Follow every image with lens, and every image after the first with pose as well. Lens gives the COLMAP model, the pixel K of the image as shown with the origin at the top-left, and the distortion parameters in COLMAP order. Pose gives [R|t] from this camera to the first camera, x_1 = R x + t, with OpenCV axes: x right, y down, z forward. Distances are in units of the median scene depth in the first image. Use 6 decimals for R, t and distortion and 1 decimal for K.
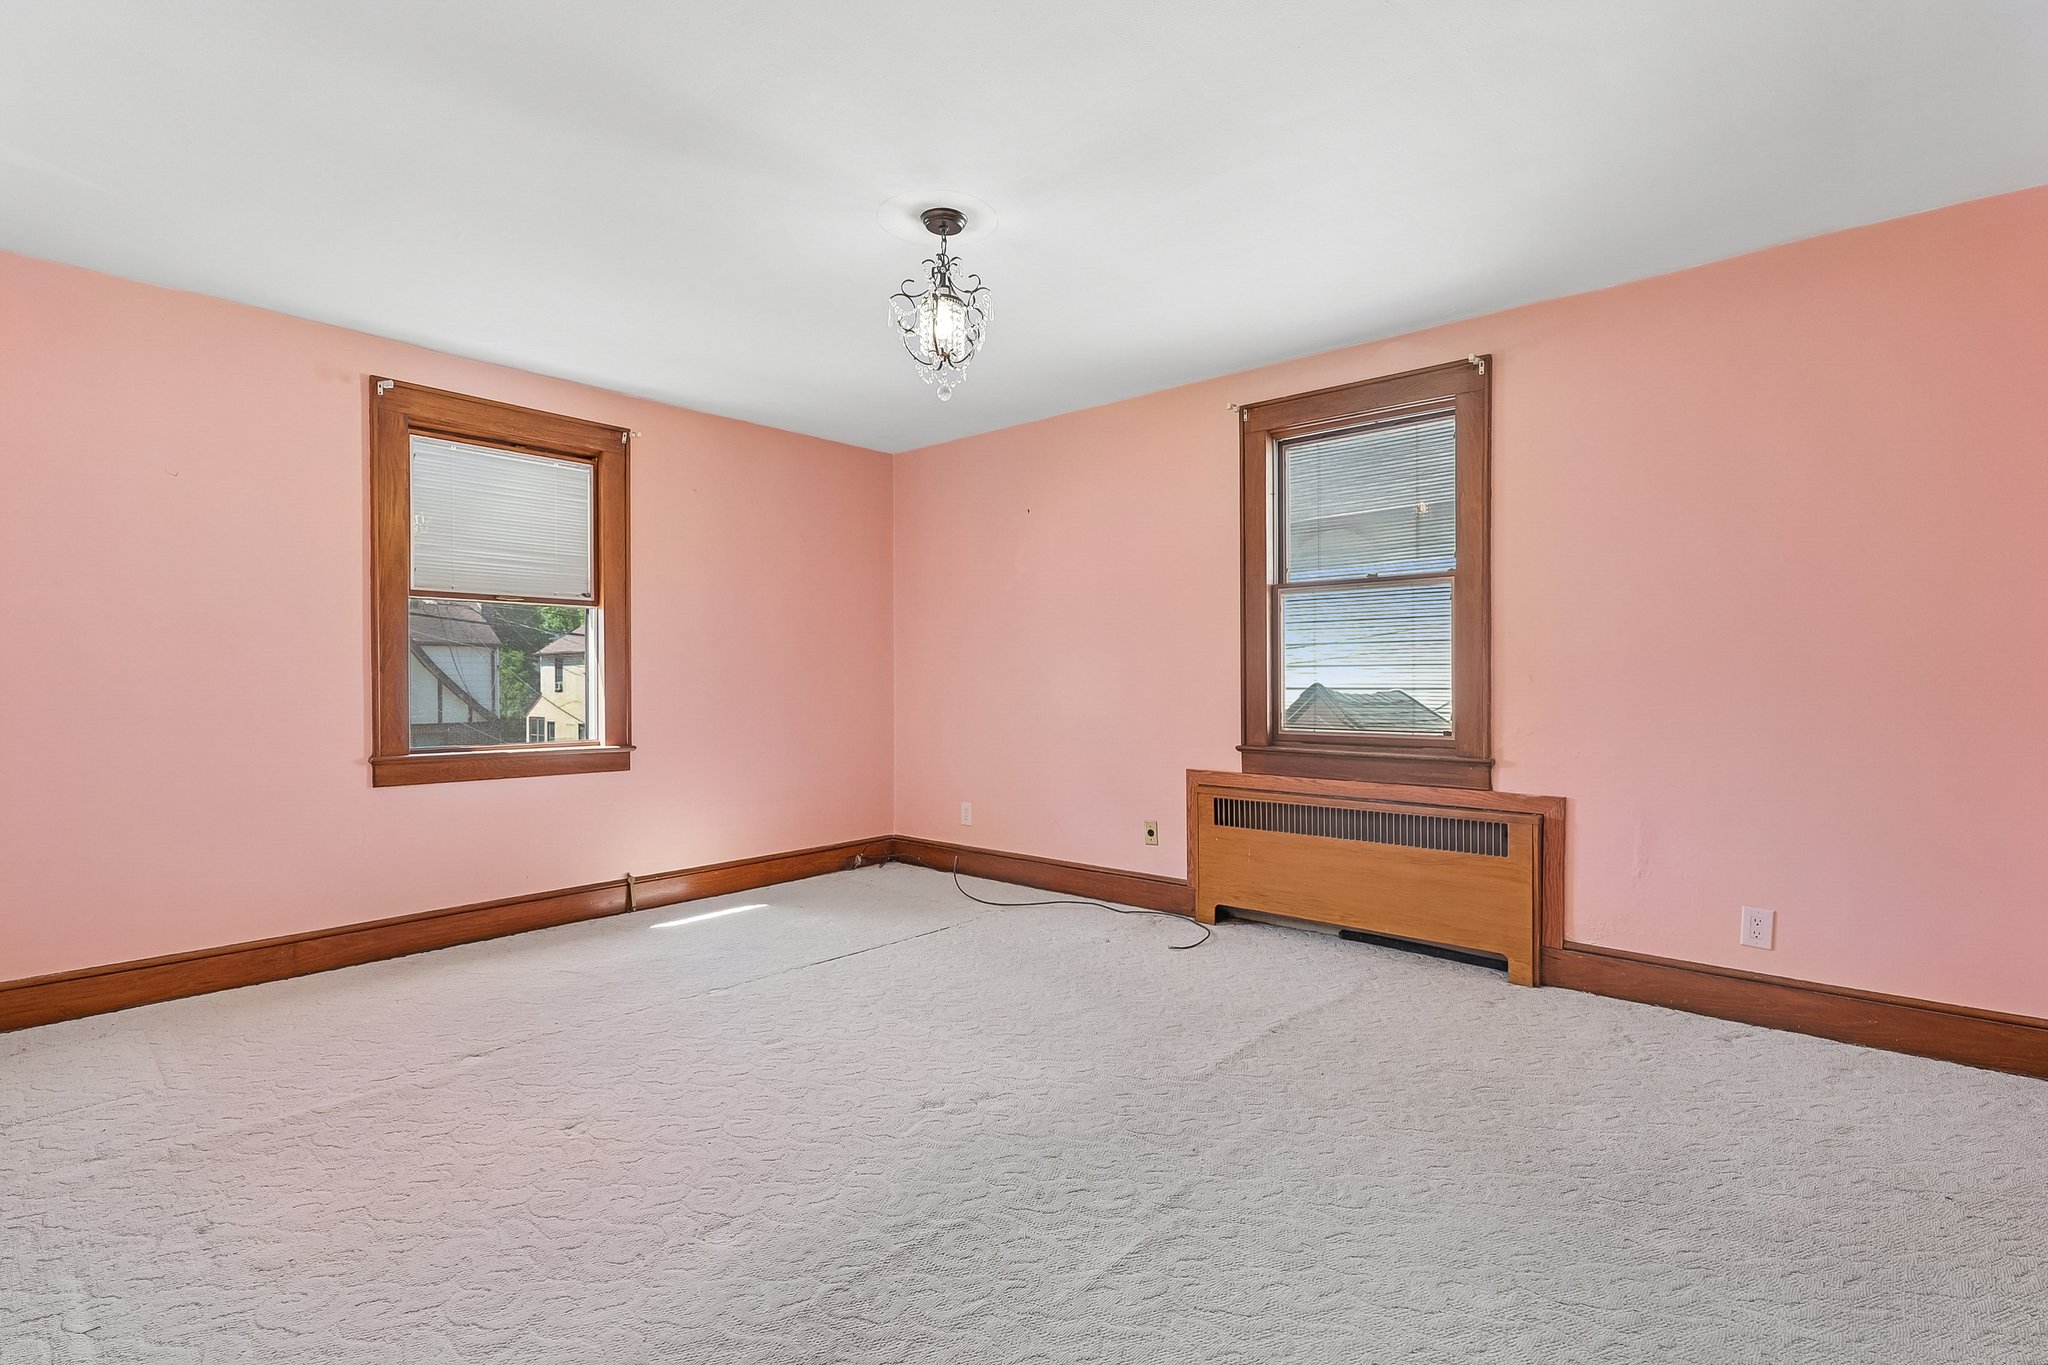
lens RADIAL K [[940.9, 0, 1035.4], [0, 940.9, 682.0], [0, 0, 1]] dist [0.004377, 0.000146]
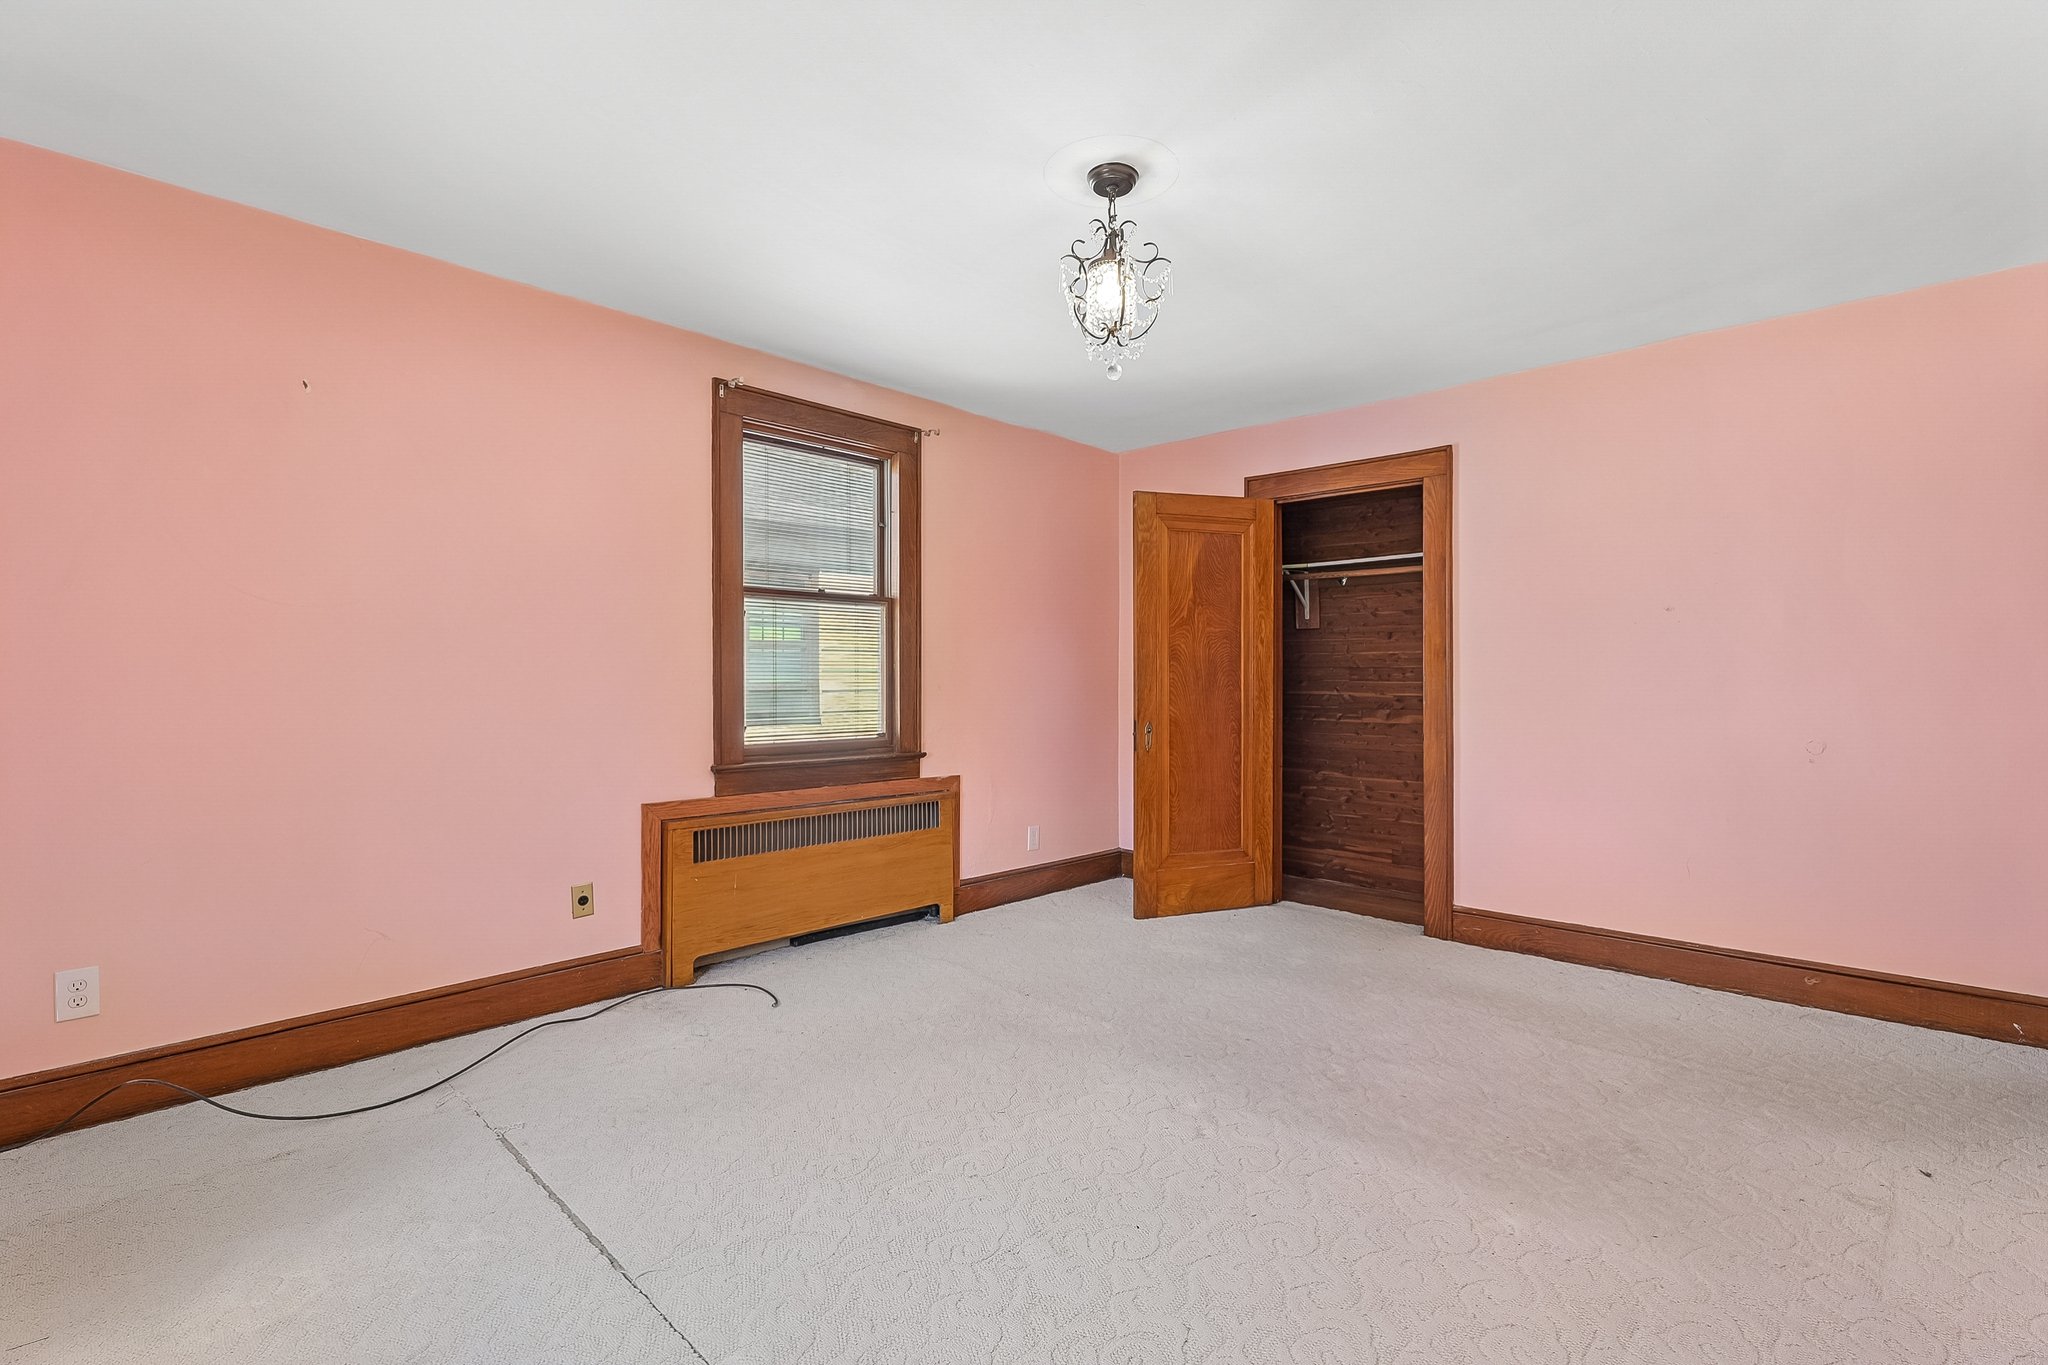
lens RADIAL K [[949.3, 0, 1024.0], [0, 949.3, 682.5], [0, 0, 1]] dist [0.003068, 0.001002]
pose [[0.048984, 0.003736, 0.998793, -0.721197], [0.005098, 0.999979, -0.003991, -0.004920], [-0.998787, 0.005287, 0.048964, 0.748813]]
